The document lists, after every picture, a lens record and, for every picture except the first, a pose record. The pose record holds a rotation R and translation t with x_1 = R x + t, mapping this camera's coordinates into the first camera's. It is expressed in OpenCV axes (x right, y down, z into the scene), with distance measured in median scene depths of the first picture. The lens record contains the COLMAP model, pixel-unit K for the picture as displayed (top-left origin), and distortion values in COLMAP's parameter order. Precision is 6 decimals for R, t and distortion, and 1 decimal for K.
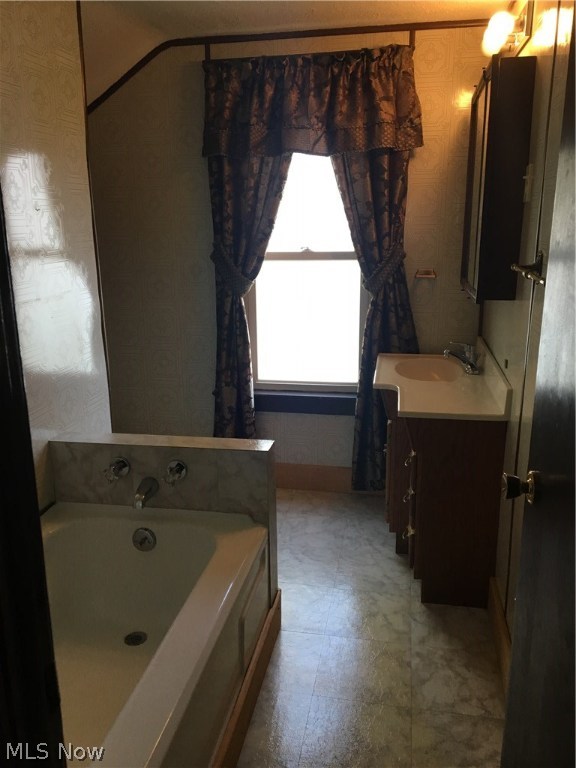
lens RADIAL K [[644.9, 0, 288.0], [0, 644.9, 384.0], [0, 0, 1]] dist [0.099980, -0.158563]
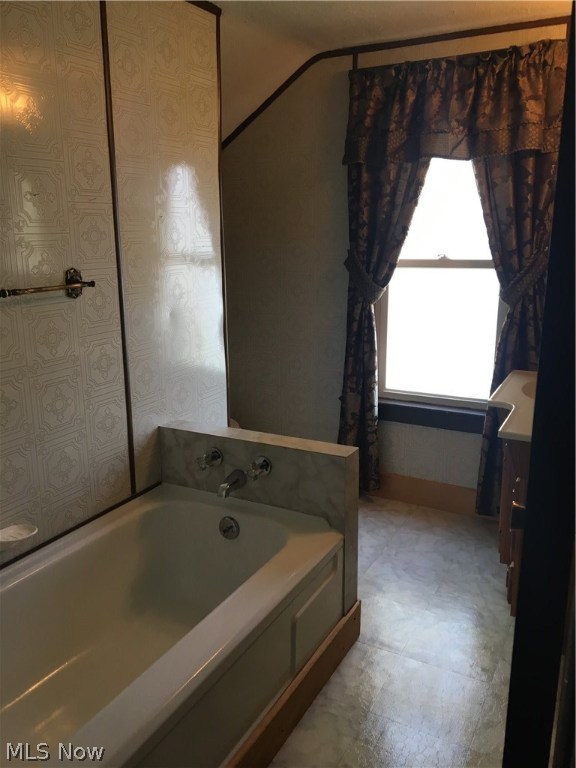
lens RADIAL K [[648.7, 0, 288.0], [0, 648.7, 384.0], [0, 0, 1]] dist [0.086646, -0.127872]
pose [[0.950772, 0.076950, -0.300184, 0.123702], [-0.080979, 0.996715, -0.000982, -0.000246], [0.299122, 0.025242, 0.953881, 0.010695]]
